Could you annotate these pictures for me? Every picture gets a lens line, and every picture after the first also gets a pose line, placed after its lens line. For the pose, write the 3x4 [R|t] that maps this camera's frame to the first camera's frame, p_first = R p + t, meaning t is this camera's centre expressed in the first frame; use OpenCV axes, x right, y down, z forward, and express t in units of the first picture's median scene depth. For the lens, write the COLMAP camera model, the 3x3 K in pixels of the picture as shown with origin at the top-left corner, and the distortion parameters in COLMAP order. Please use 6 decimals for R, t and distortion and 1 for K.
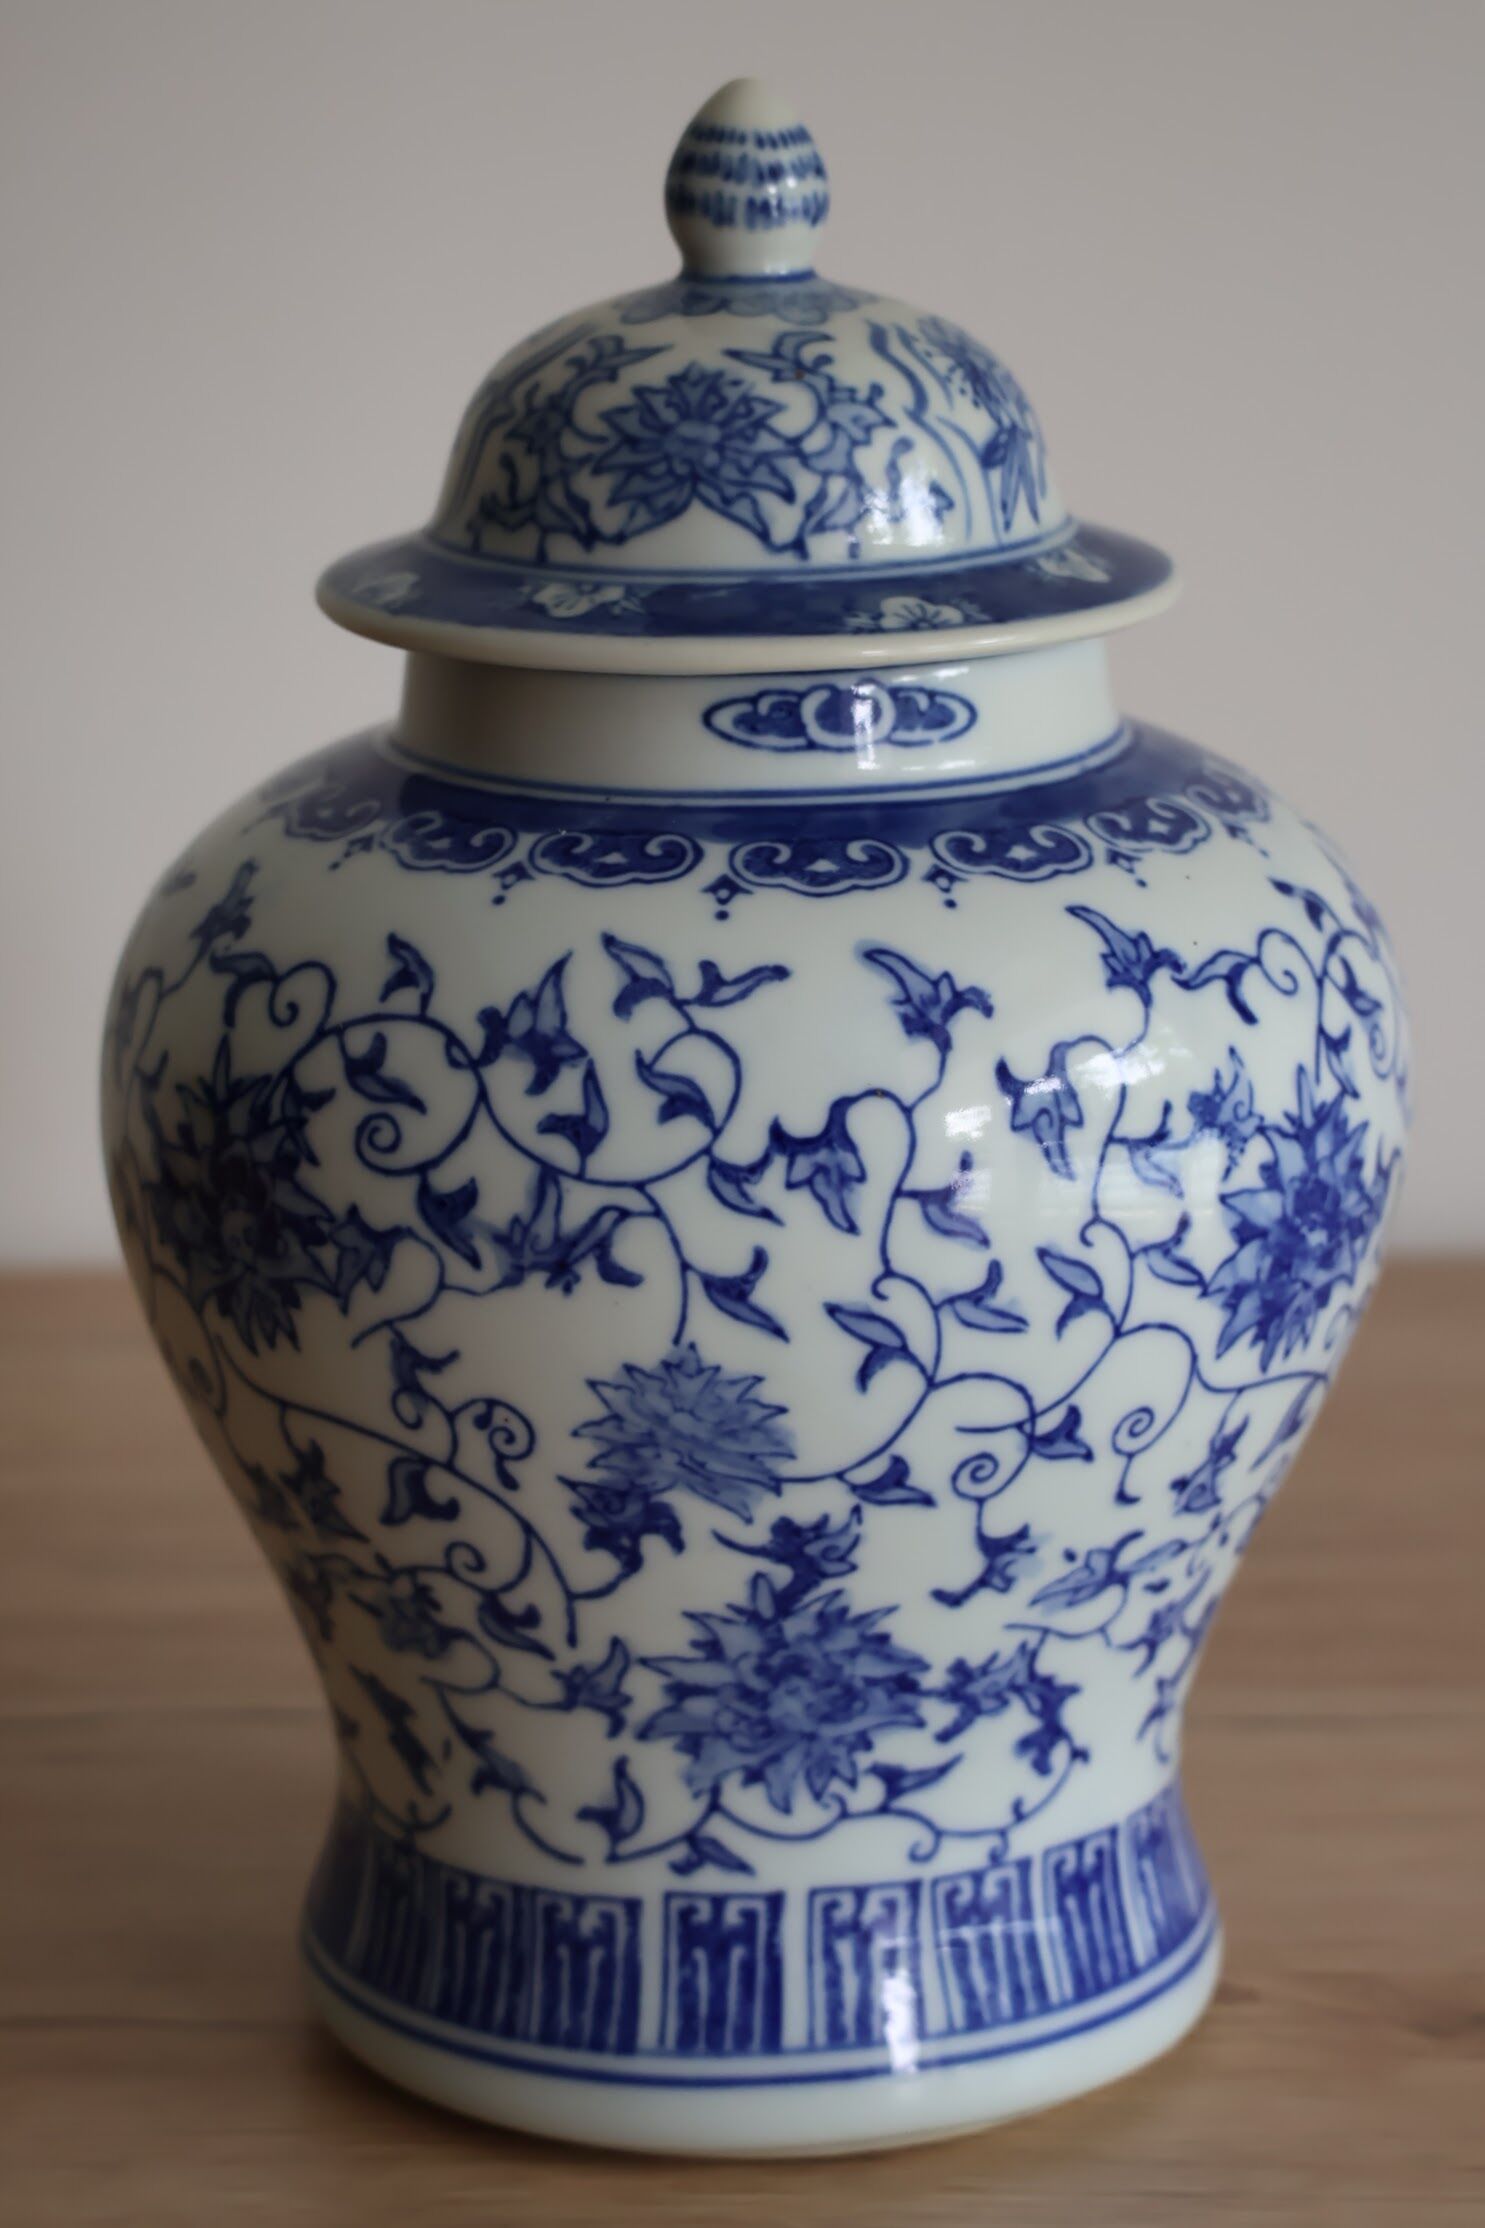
lens RADIAL K [[5975.9, 0, 743.7], [0, 5975.9, 1114.3], [0, 0, 1]] dist [0.428567, 0.000000]
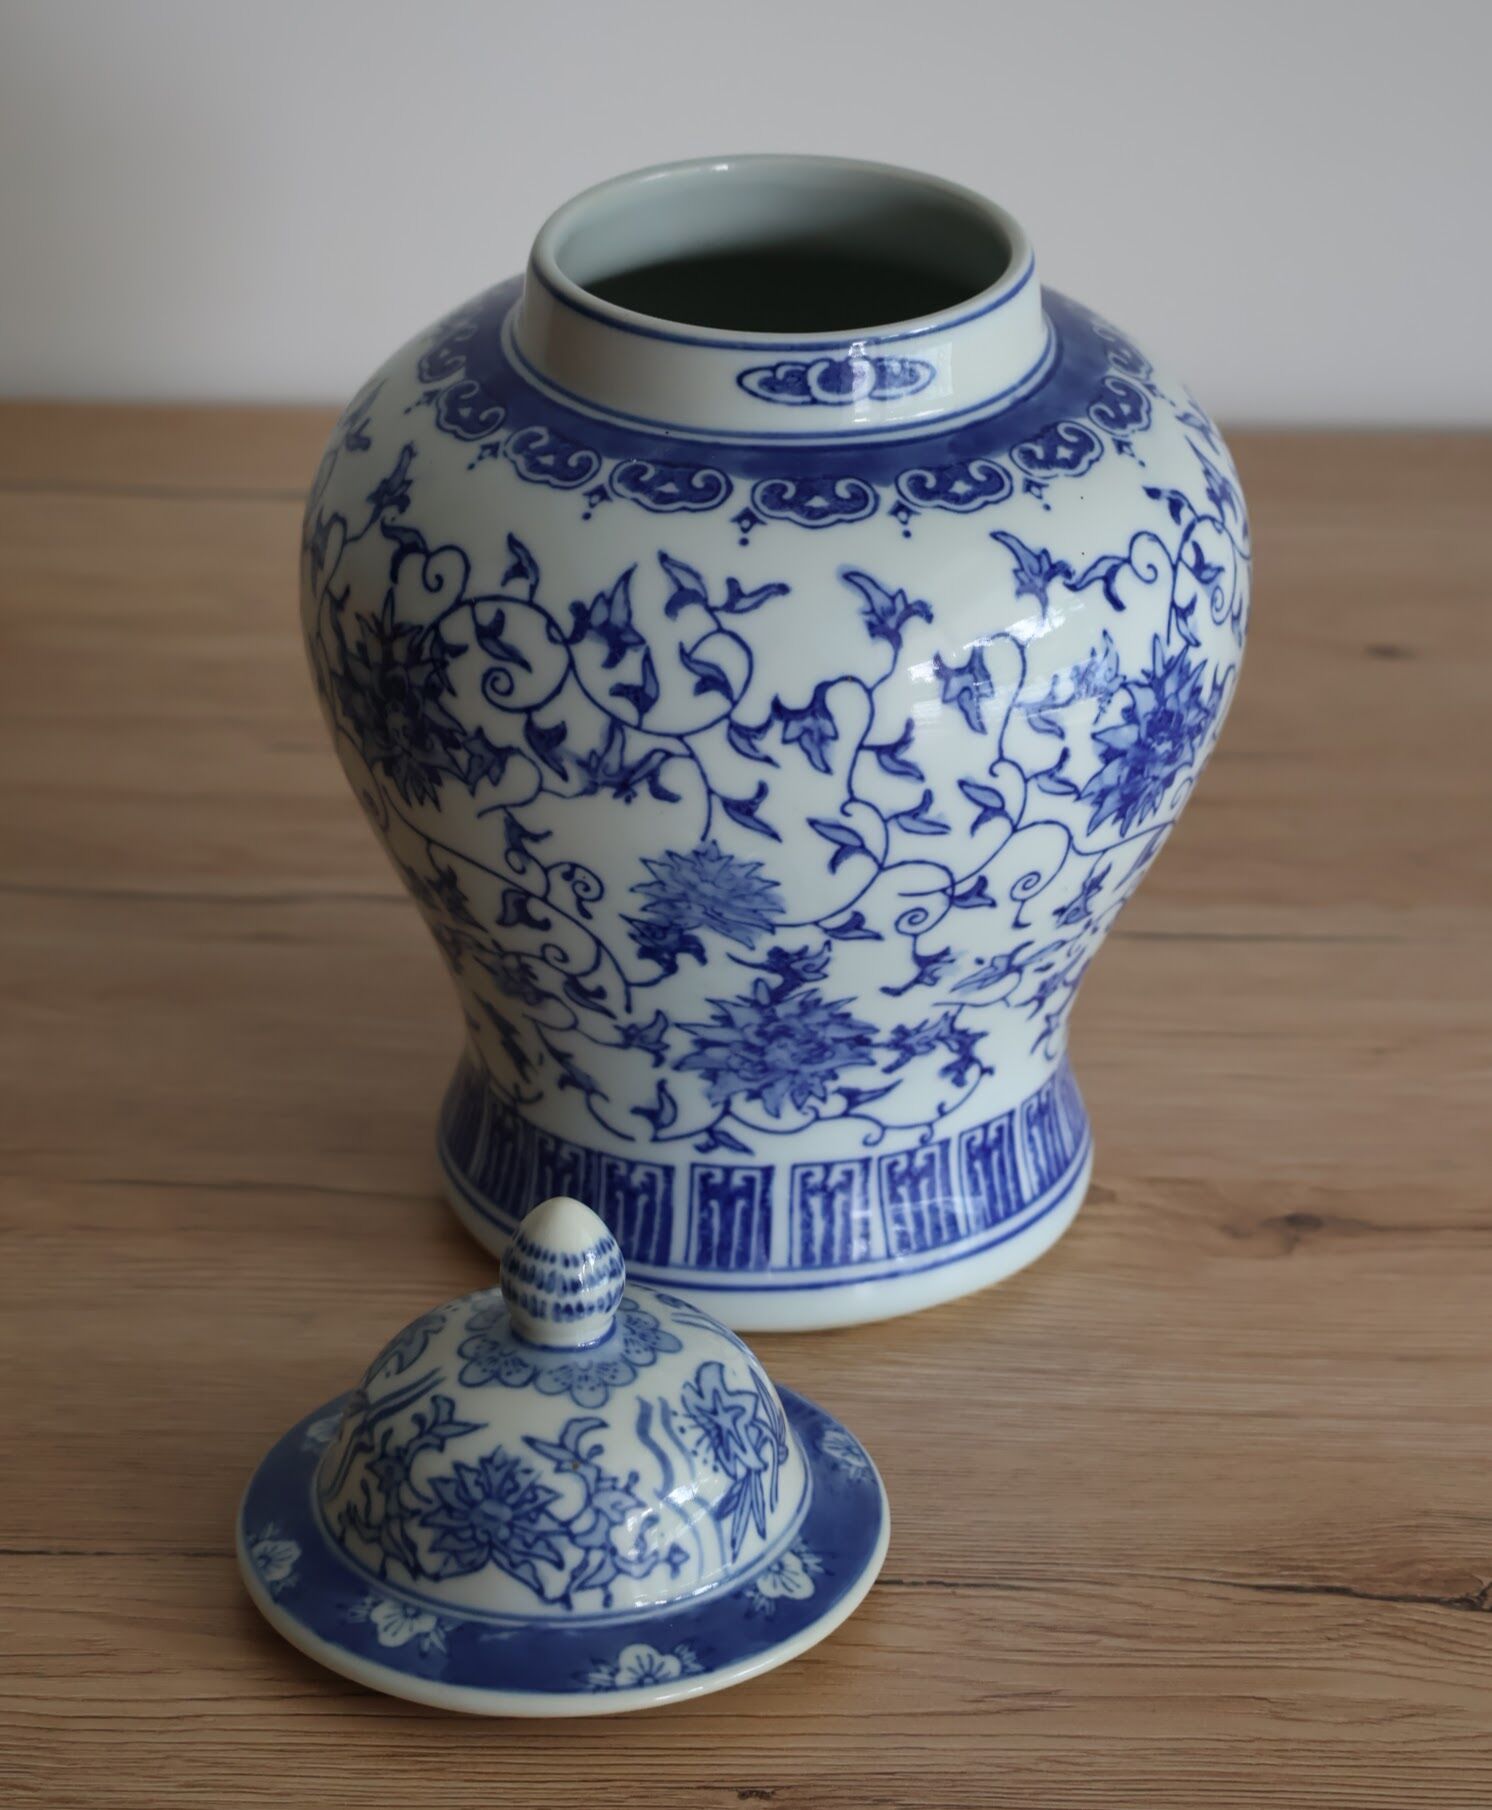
lens RADIAL K [[5987.1, 0, 807.9], [0, 5987.1, 904.1], [0, 0, 1]] dist [0.447161, 0.000000]
pose [[0.999353, 0.034499, -0.010215, 0.028136], [-0.031164, 0.971865, 0.233466, -0.274211], [0.017982, -0.232997, 0.972311, -0.385768]]
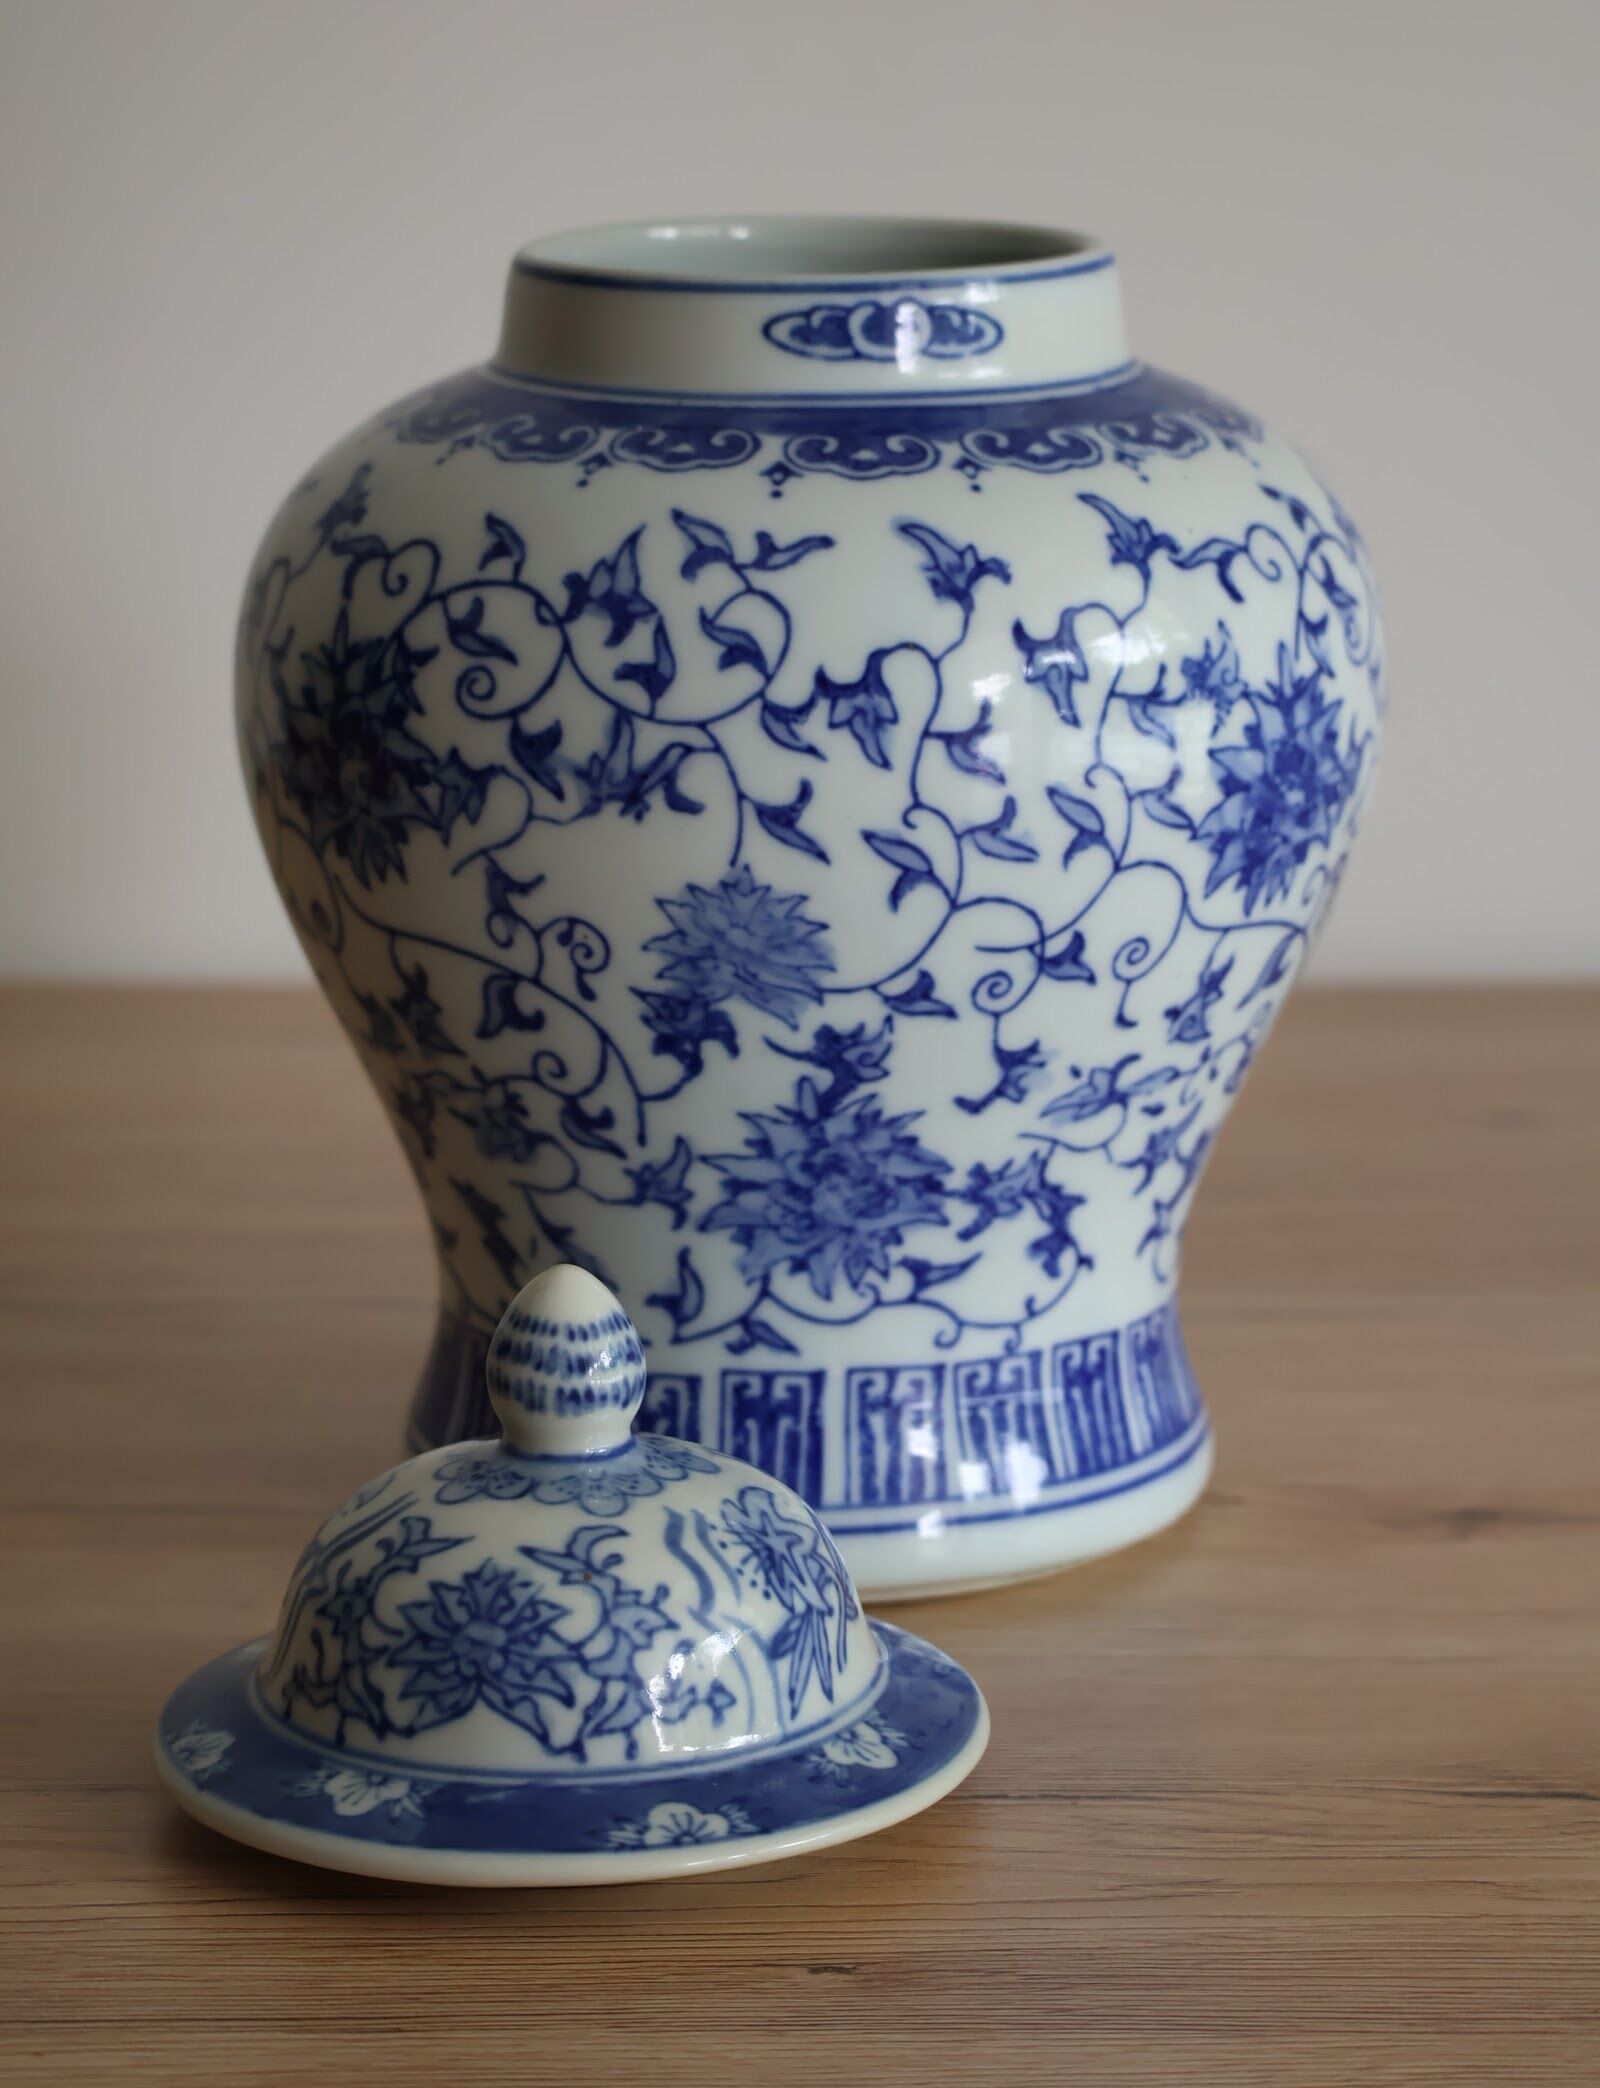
lens RADIAL K [[5965.9, 0, 791.5], [0, 5965.9, 1126.2], [0, 0, 1]] dist [0.448119, 0.000000]
pose [[0.999888, 0.009965, -0.011135, 0.012993], [-0.010037, 0.999929, -0.006422, 0.093168], [0.011070, 0.006533, 0.999917, -0.147045]]
